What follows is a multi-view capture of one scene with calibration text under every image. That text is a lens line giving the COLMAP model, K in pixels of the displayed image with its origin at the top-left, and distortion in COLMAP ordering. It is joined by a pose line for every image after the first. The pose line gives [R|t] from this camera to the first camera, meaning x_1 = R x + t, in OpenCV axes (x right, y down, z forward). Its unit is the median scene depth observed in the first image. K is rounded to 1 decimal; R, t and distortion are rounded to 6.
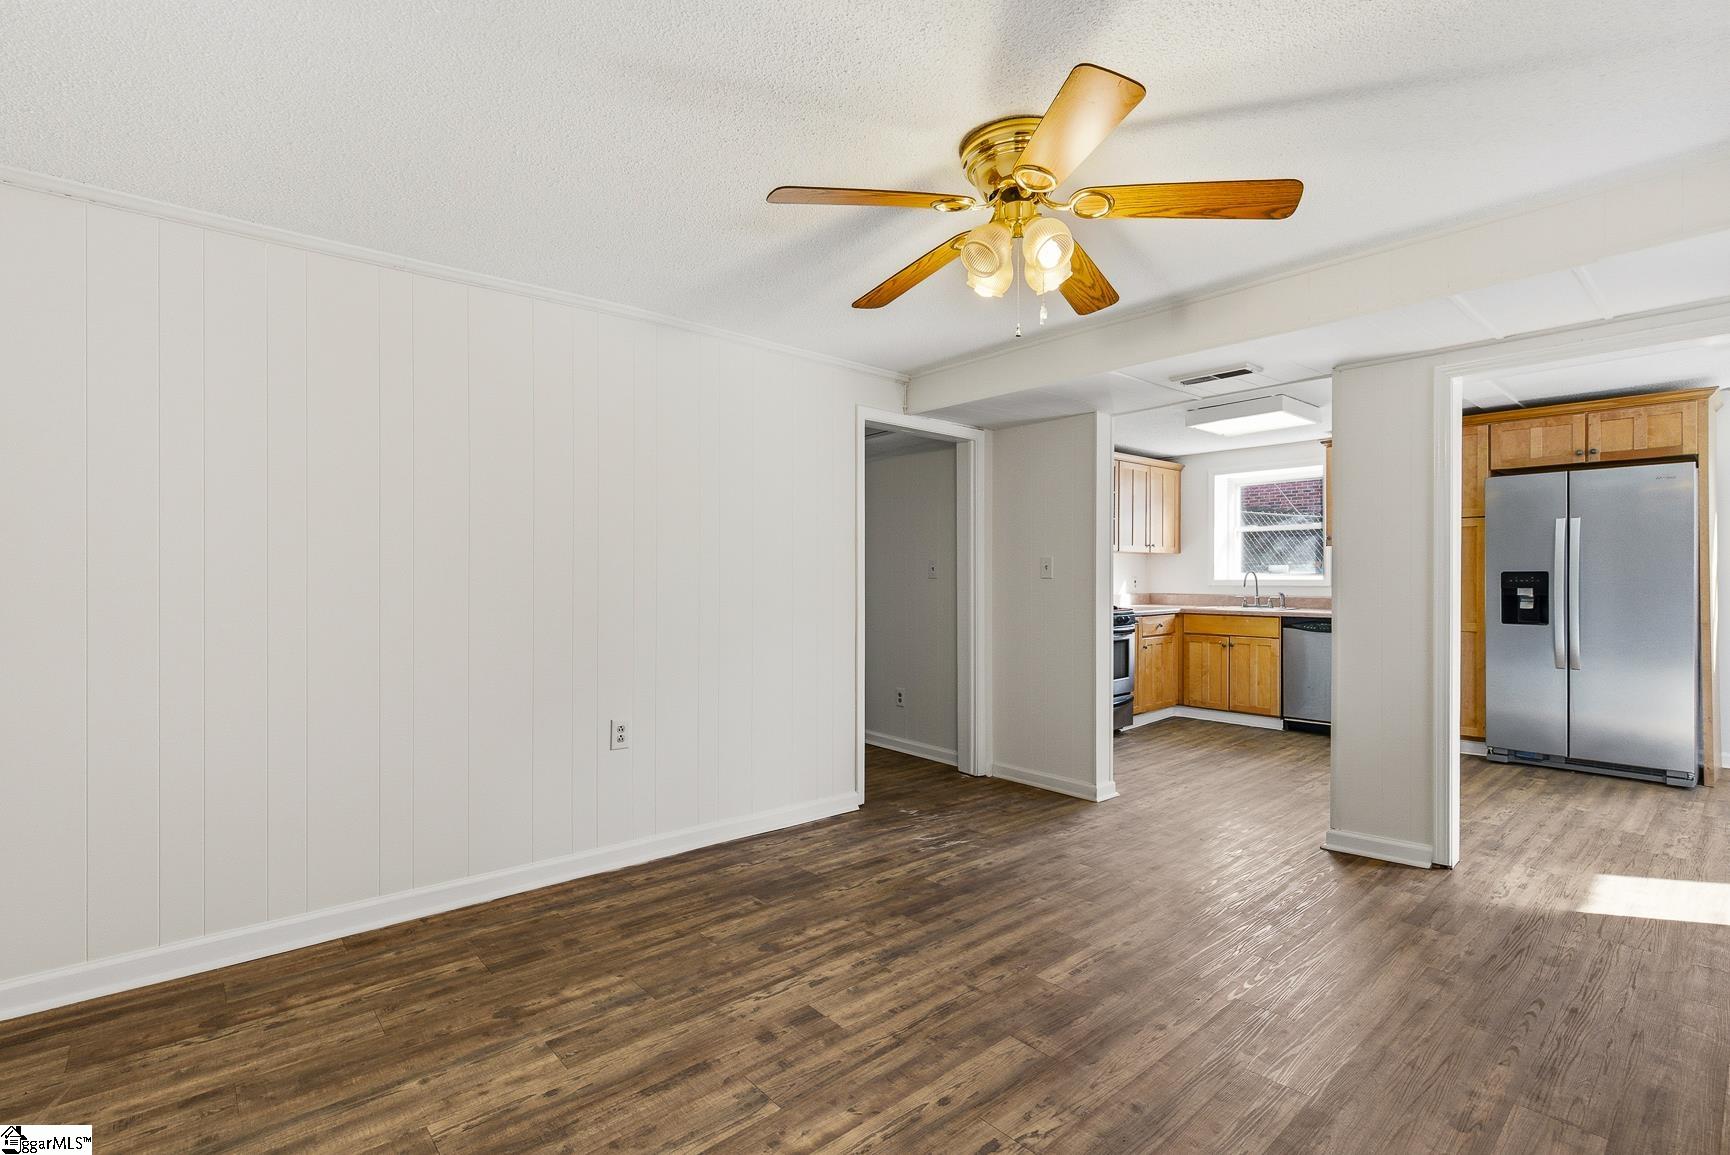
lens RADIAL K [[811.9, 0, 862.1], [0, 811.9, 582.0], [0, 0, 1]] dist [-0.000654, 0.000032]
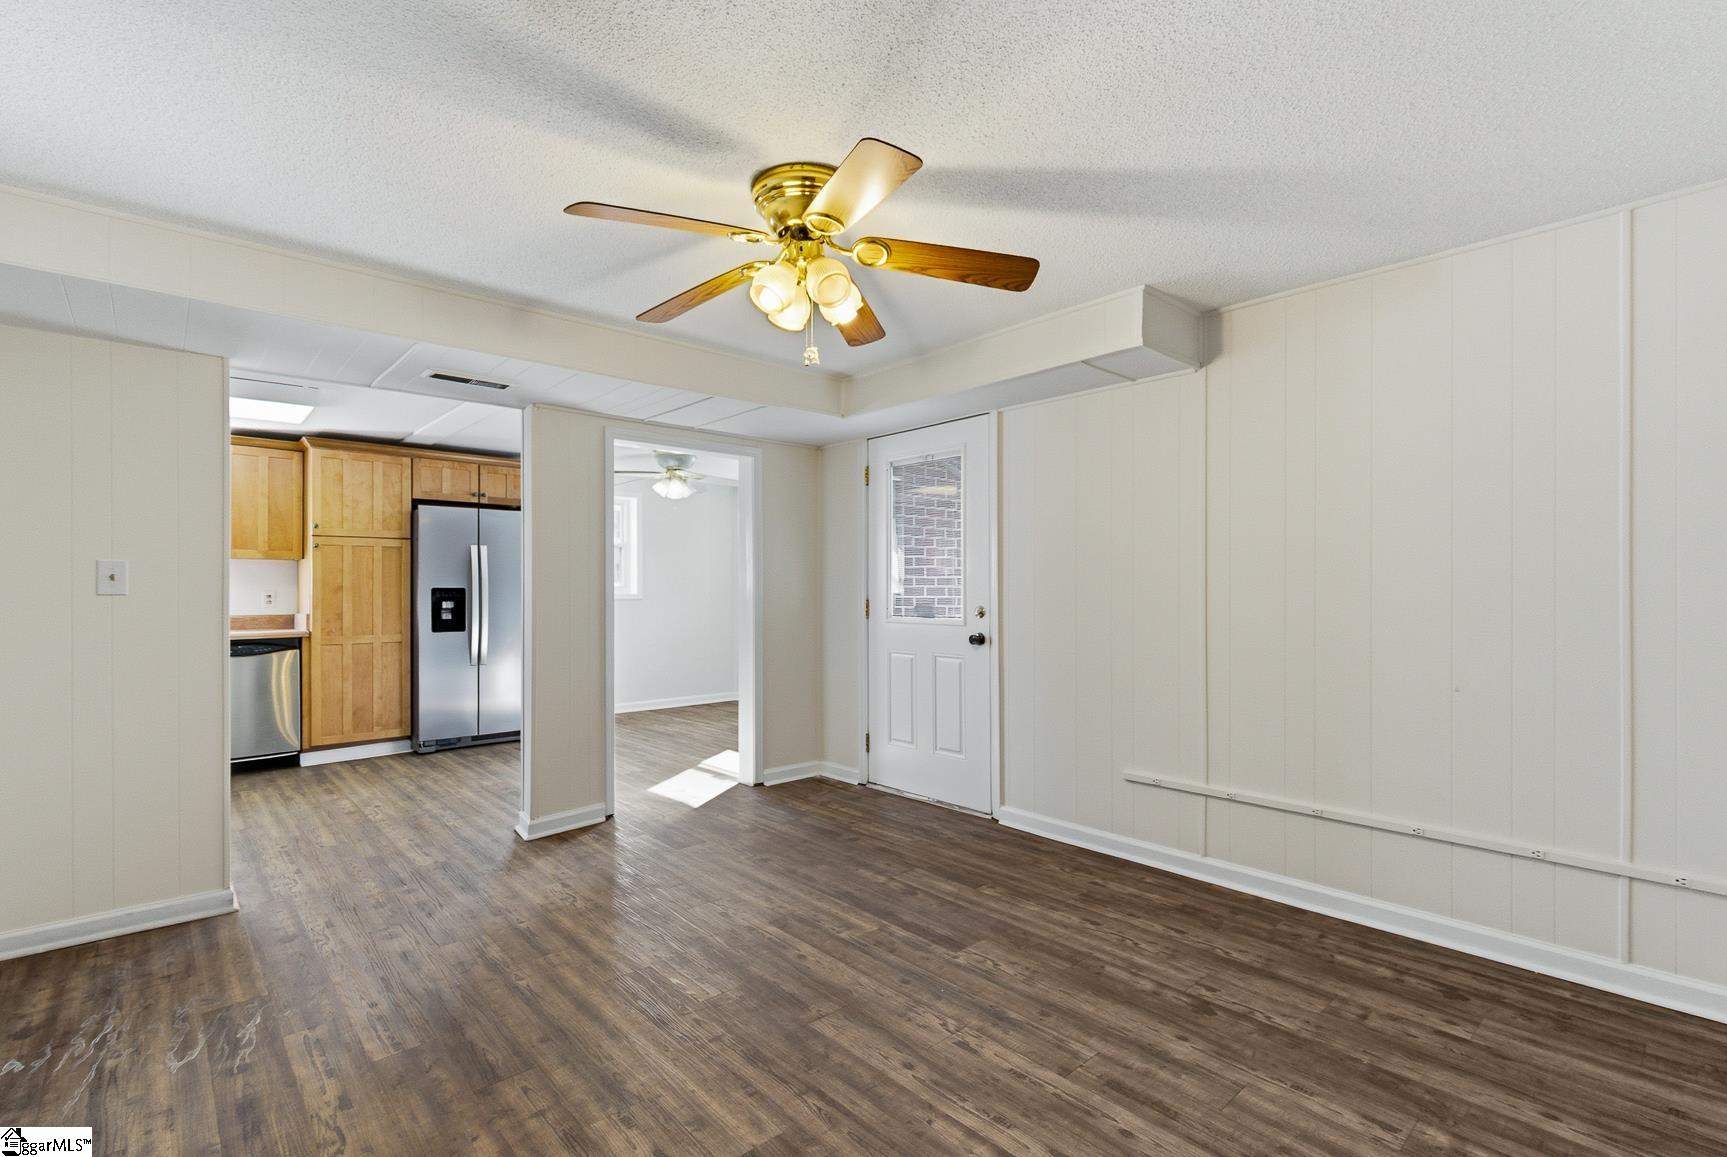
lens RADIAL K [[810.5, 0, 857.0], [0, 810.5, 588.6], [0, 0, 1]] dist [-0.000654, 0.000032]
pose [[-0.031660, 0.002491, 0.999496, -0.516729], [0.010127, 0.999946, -0.002171, -0.003805], [-0.999447, 0.010053, -0.031683, 0.568010]]
